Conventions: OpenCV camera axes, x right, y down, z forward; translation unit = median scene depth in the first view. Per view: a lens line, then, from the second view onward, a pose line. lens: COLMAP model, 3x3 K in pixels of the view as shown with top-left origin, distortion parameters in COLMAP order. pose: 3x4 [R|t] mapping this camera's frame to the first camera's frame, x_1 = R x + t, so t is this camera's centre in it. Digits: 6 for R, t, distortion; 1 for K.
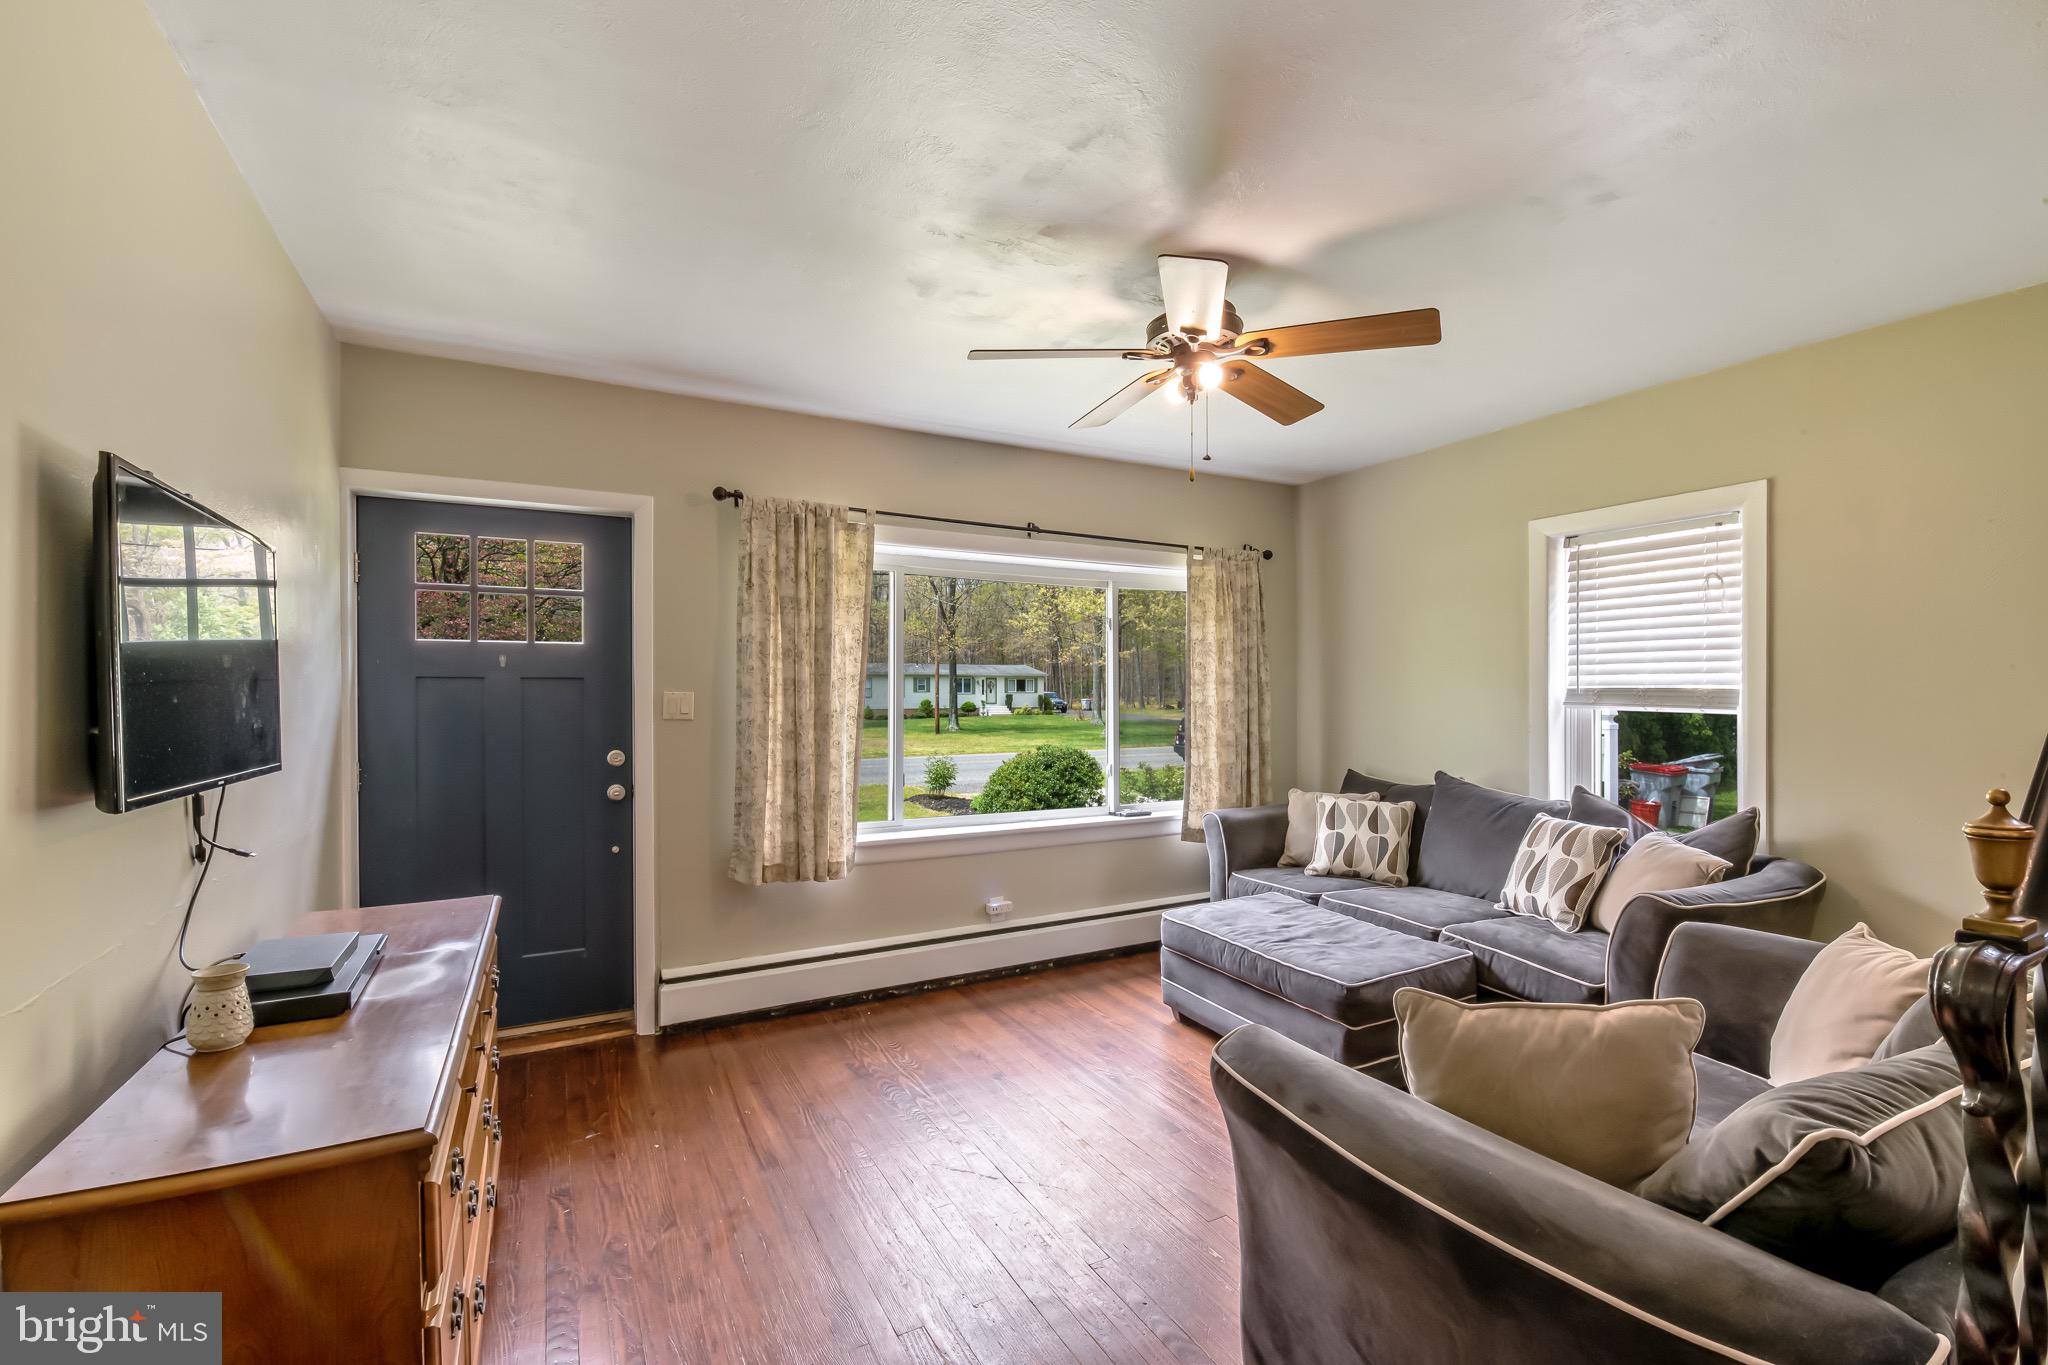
lens RADIAL K [[898.7, 0, 1039.0], [0, 898.7, 696.3], [0, 0, 1]] dist [0.011239, 0.000484]
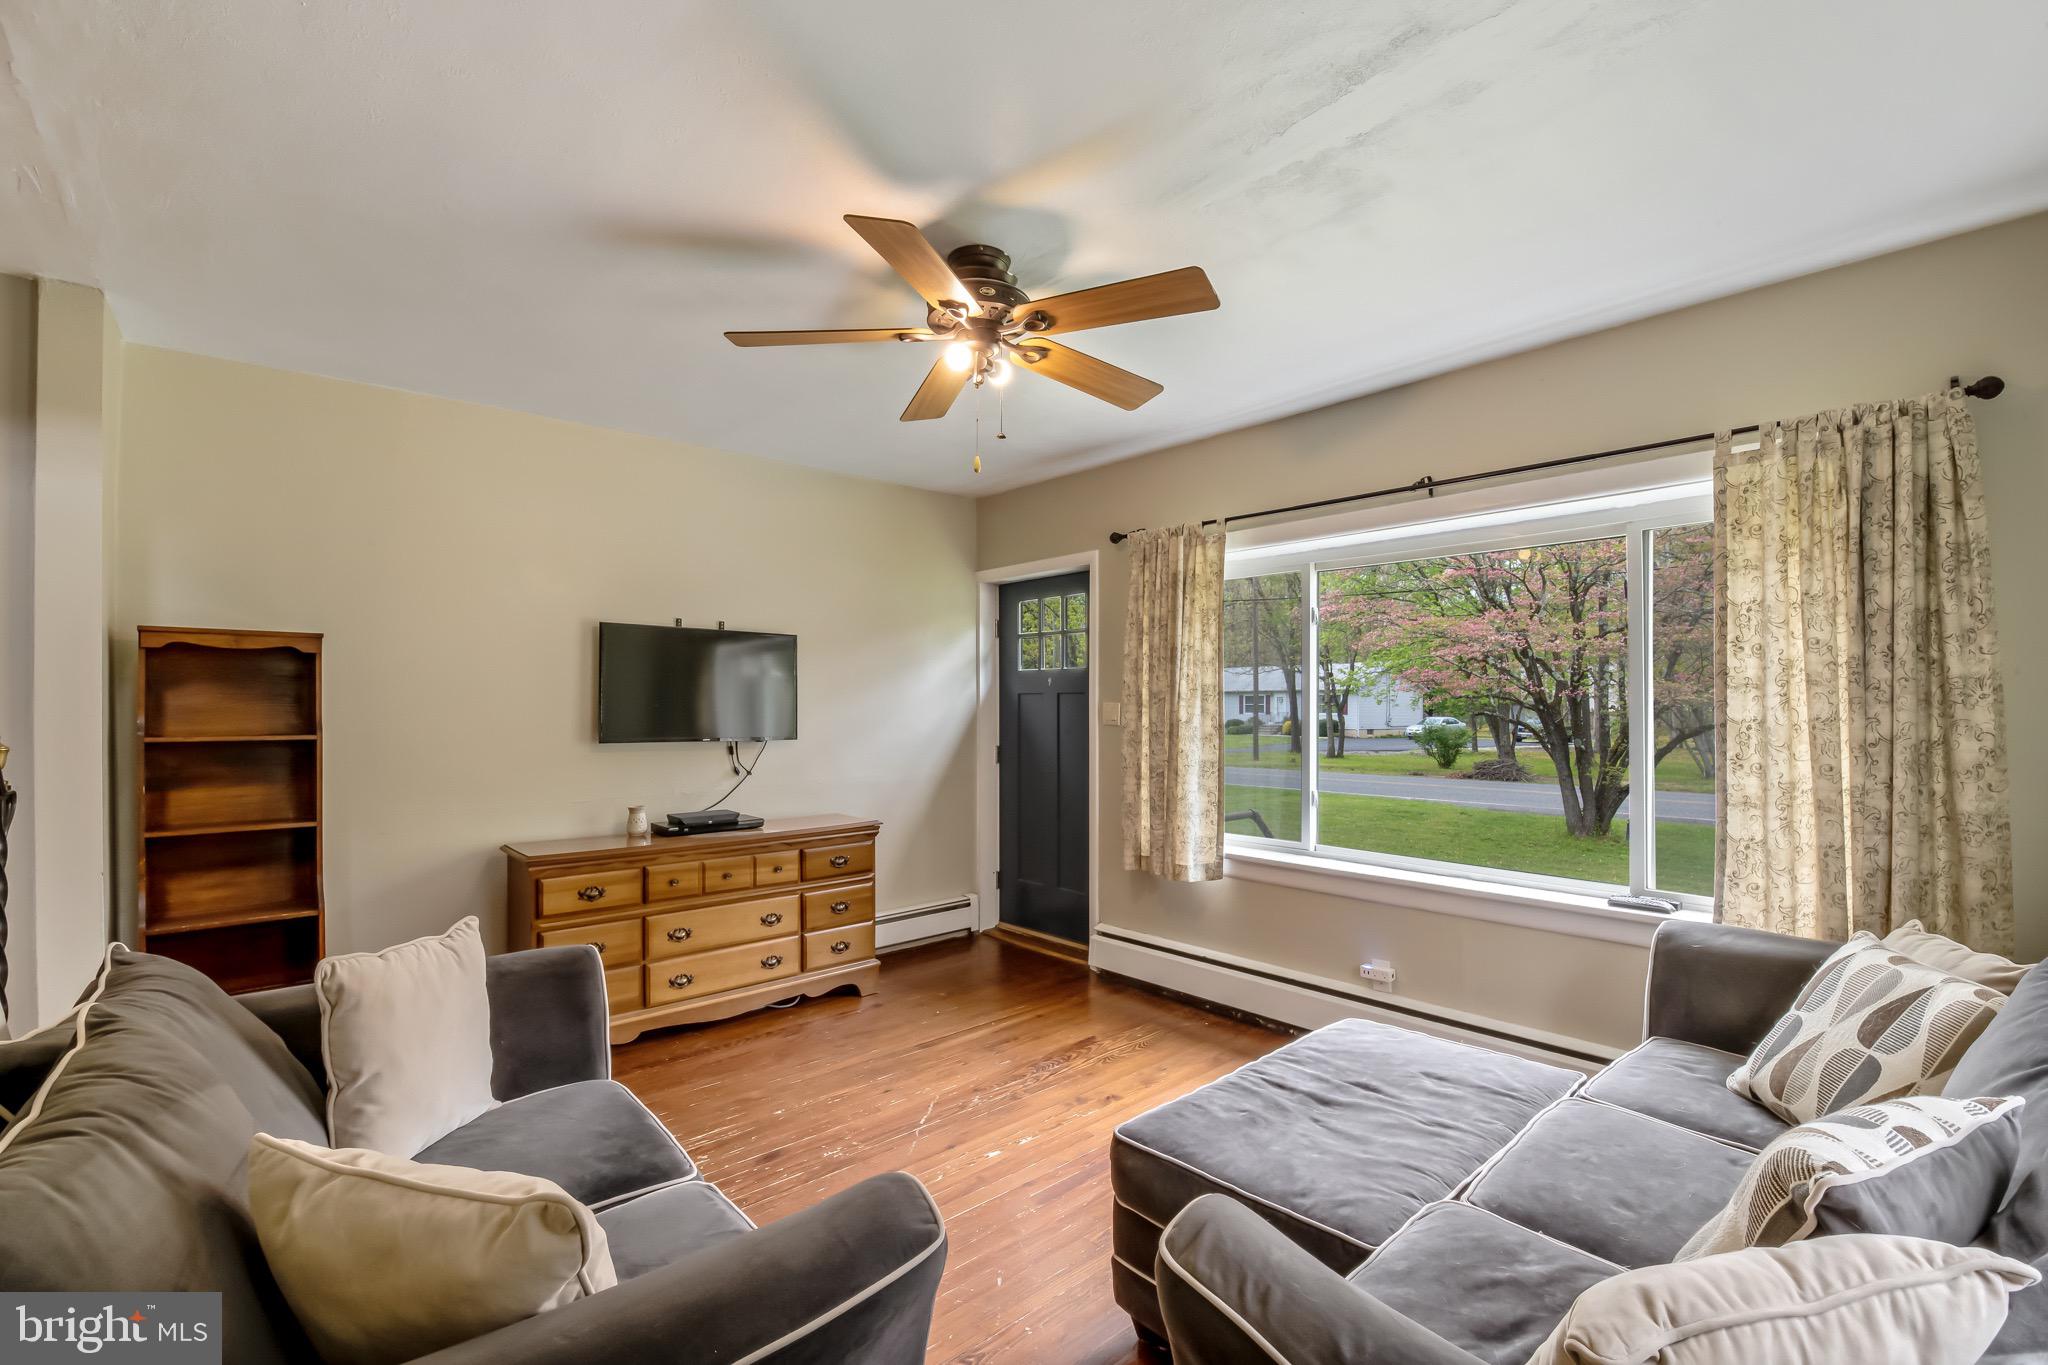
lens RADIAL K [[898.7, 0, 1027.5], [0, 898.7, 694.2], [0, 0, 1]] dist [0.011239, 0.000484]
pose [[0.232910, -0.009577, -0.972451, 0.719053], [-0.003764, 0.999935, -0.010749, -0.001806], [0.972491, 0.006164, 0.232859, 0.554893]]
